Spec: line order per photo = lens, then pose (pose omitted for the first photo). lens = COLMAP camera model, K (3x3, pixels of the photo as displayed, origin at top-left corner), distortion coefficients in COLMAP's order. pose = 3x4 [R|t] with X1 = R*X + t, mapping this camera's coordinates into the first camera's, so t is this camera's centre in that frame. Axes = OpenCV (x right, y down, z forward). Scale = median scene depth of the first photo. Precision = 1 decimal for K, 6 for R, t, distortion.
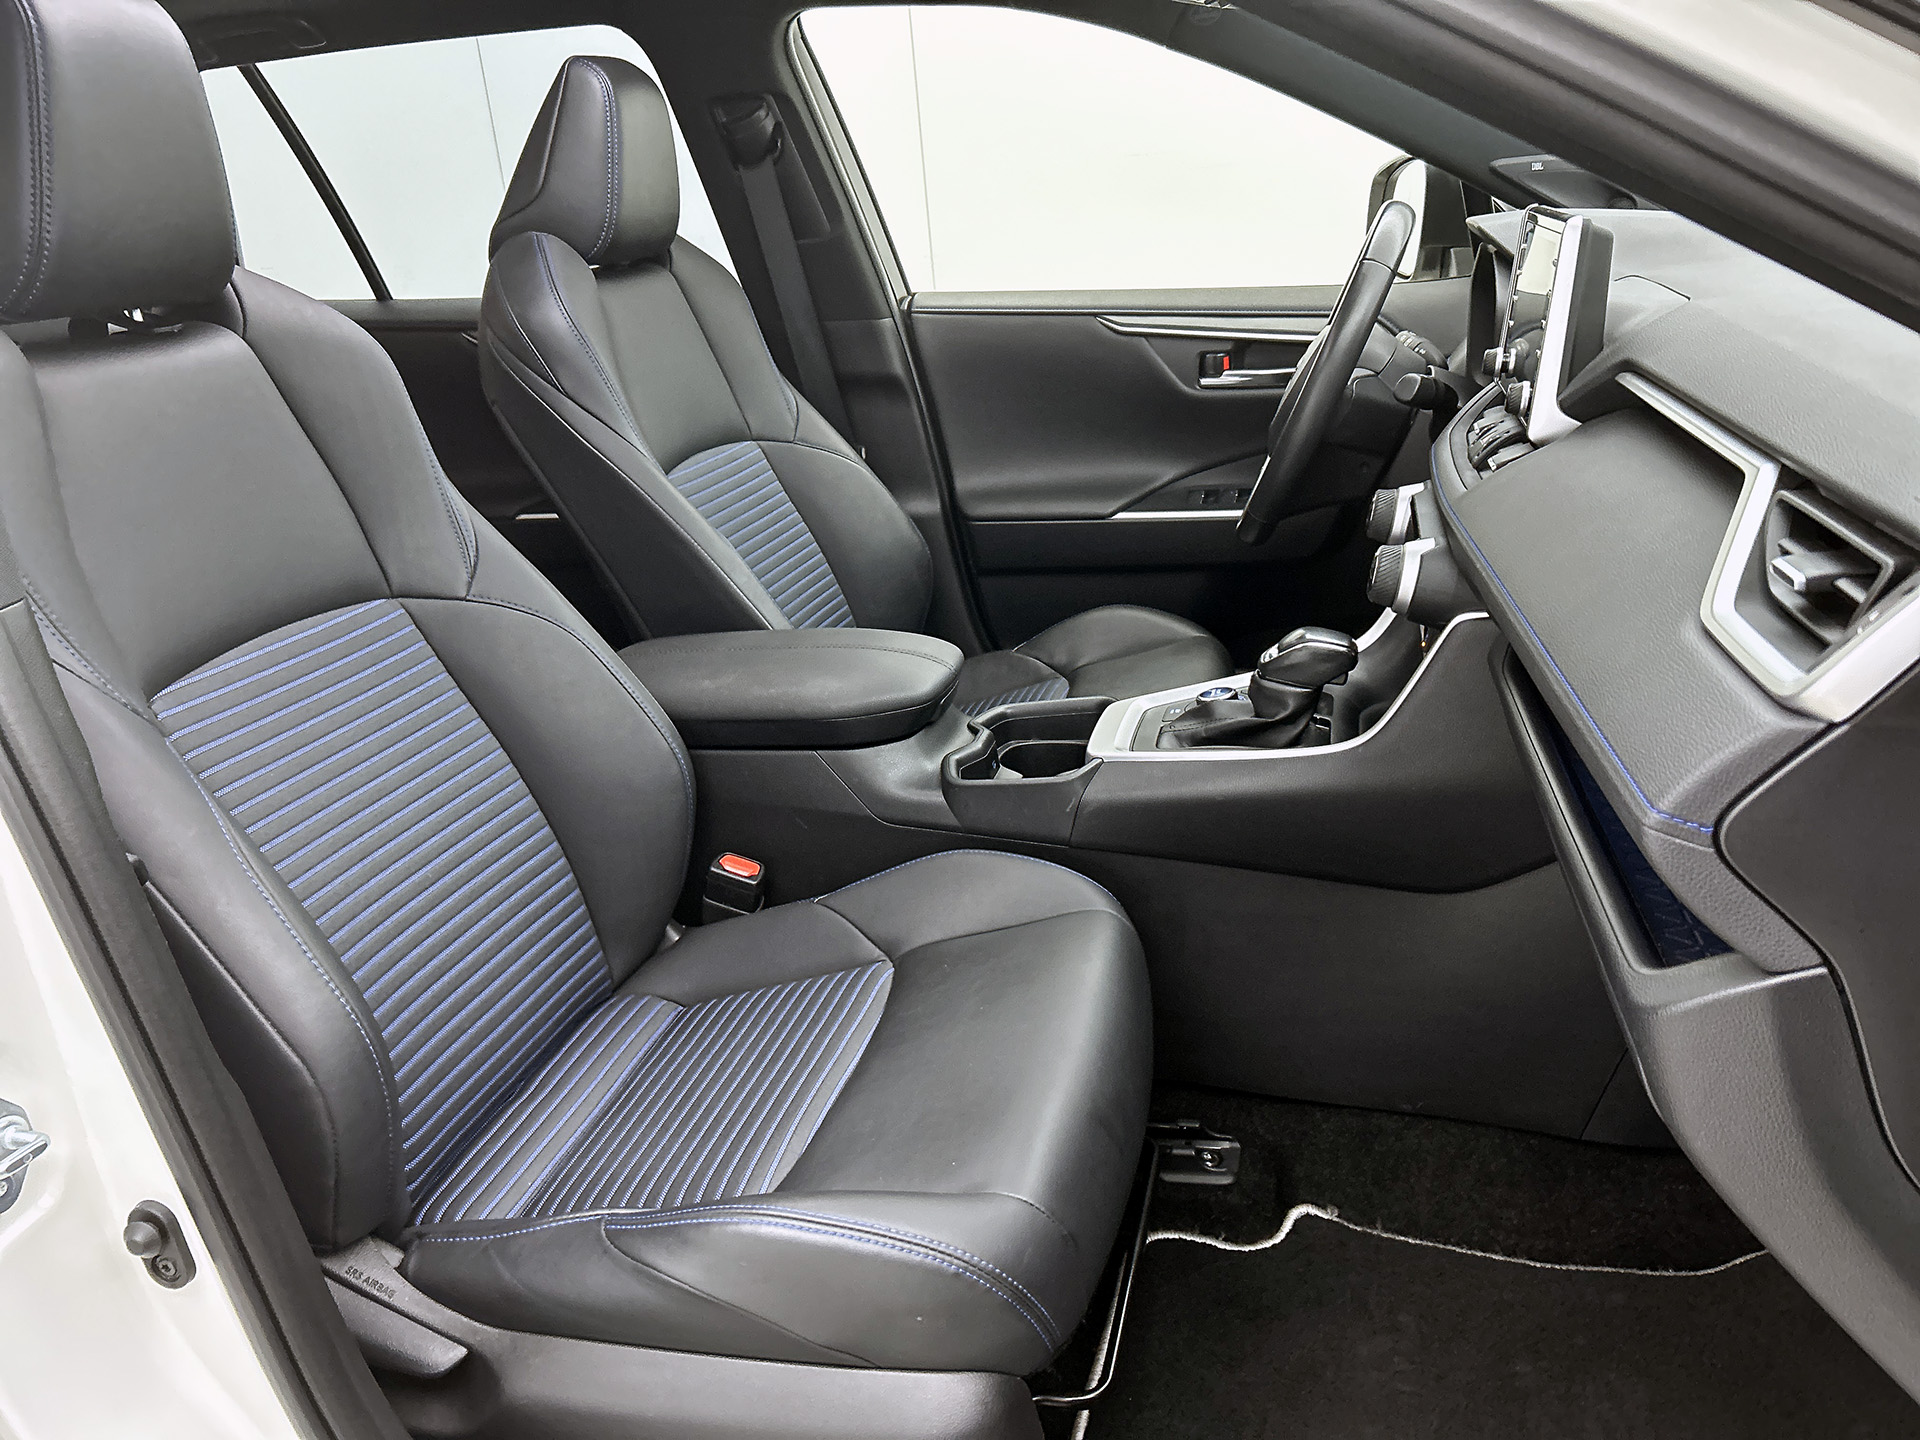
lens RADIAL K [[1458.6, 0, 972.6], [0, 1458.6, 723.3], [0, 0, 1]] dist [0.032625, -0.023340]
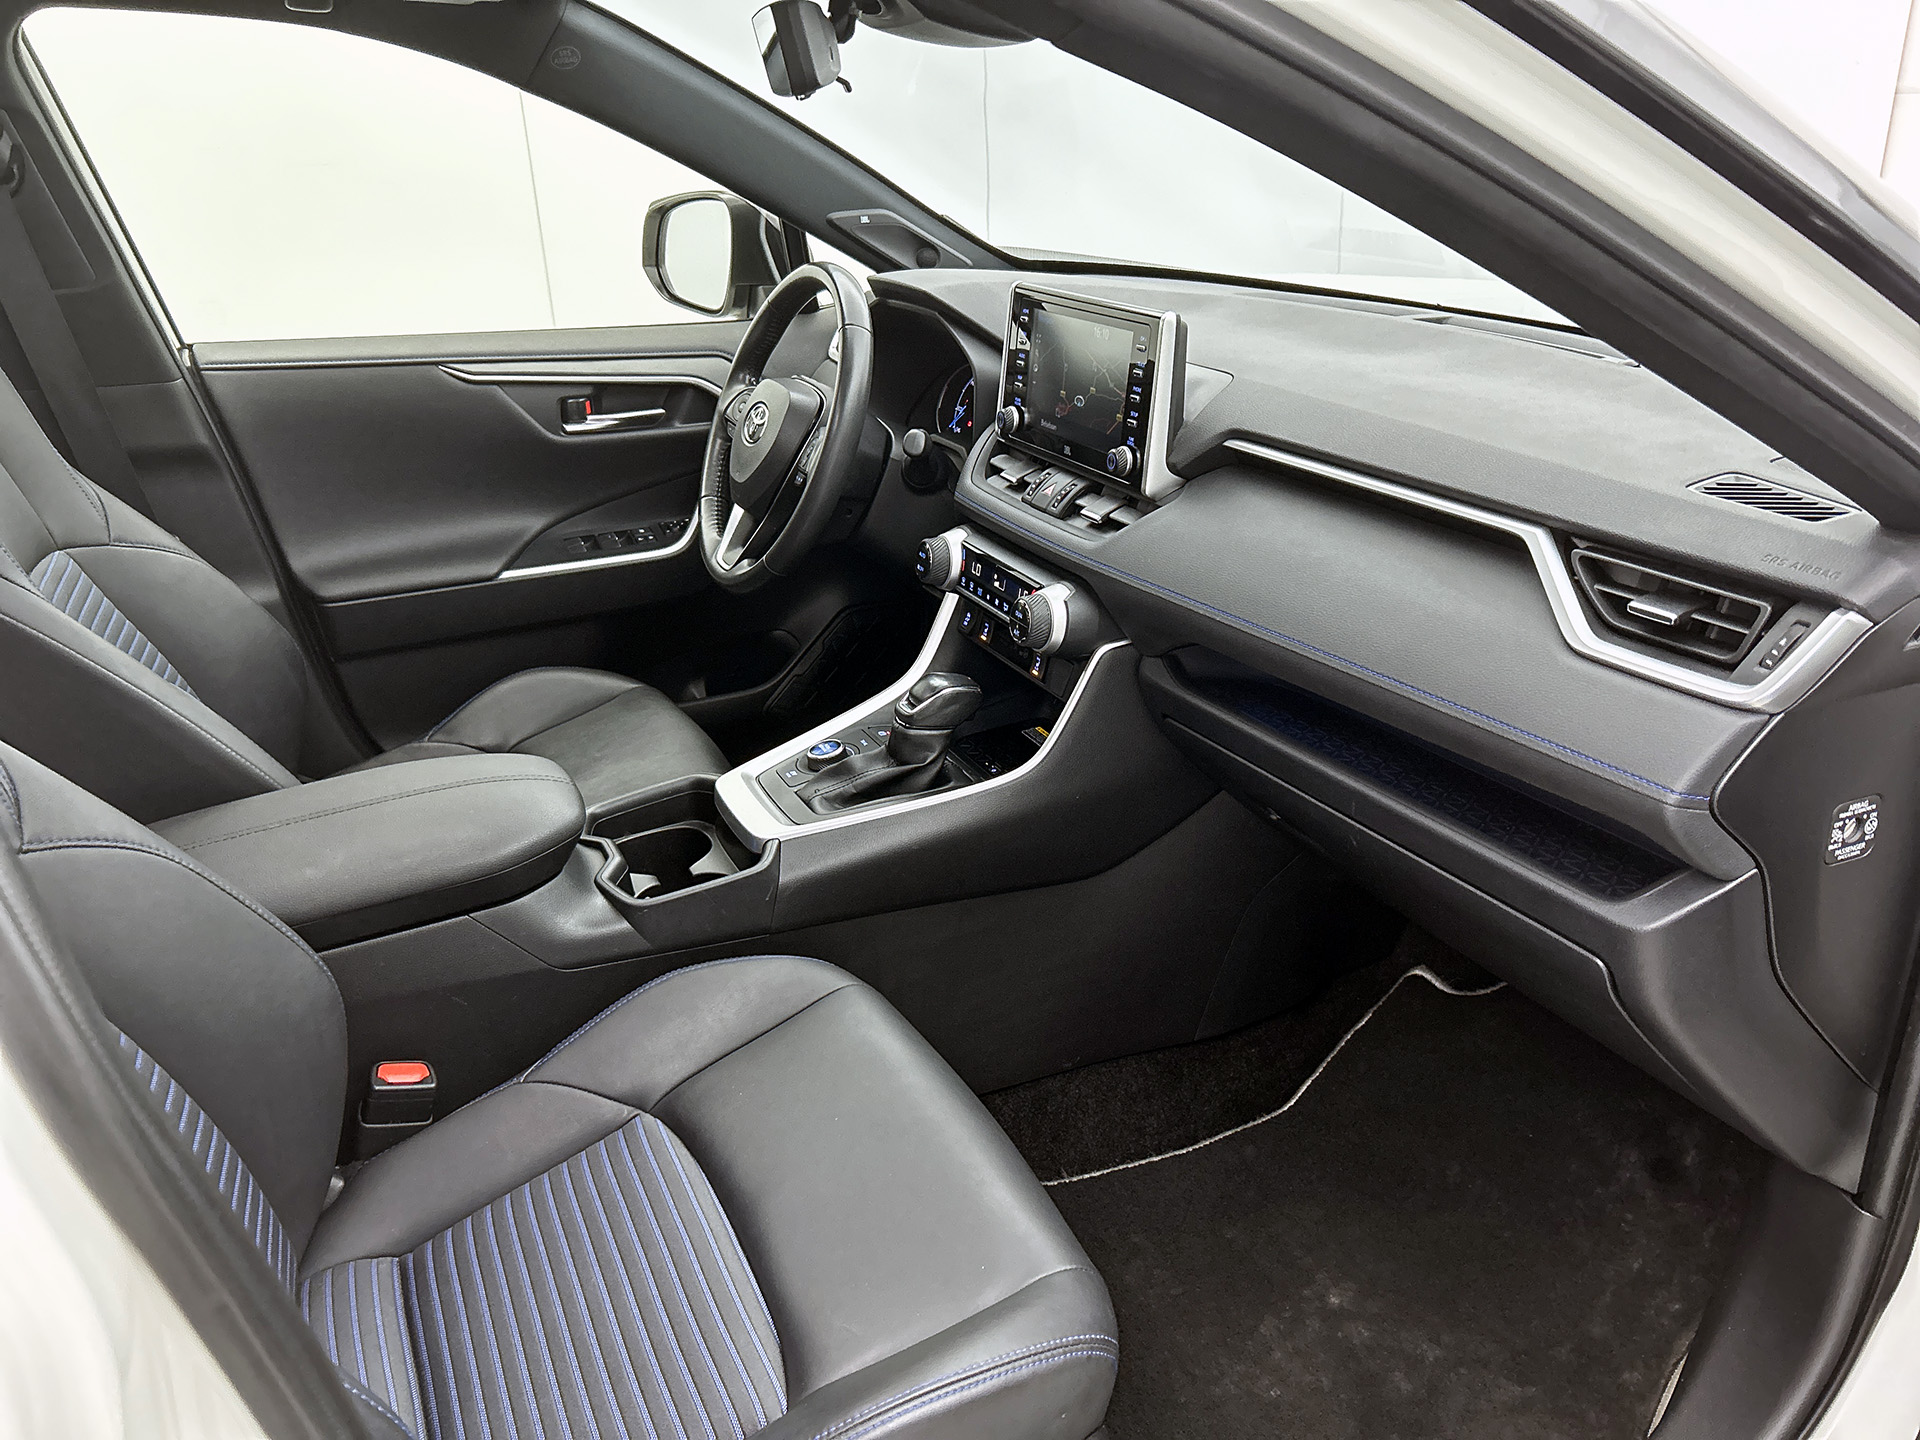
lens RADIAL K [[1458.6, 0, 976.5], [0, 1458.6, 720.1], [0, 0, 1]] dist [0.032625, -0.023340]
pose [[0.759829, -0.204383, 0.617161, -0.279766], [0.190880, 0.977594, 0.088741, -0.081236], [-0.621470, 0.050375, 0.781816, 0.088910]]
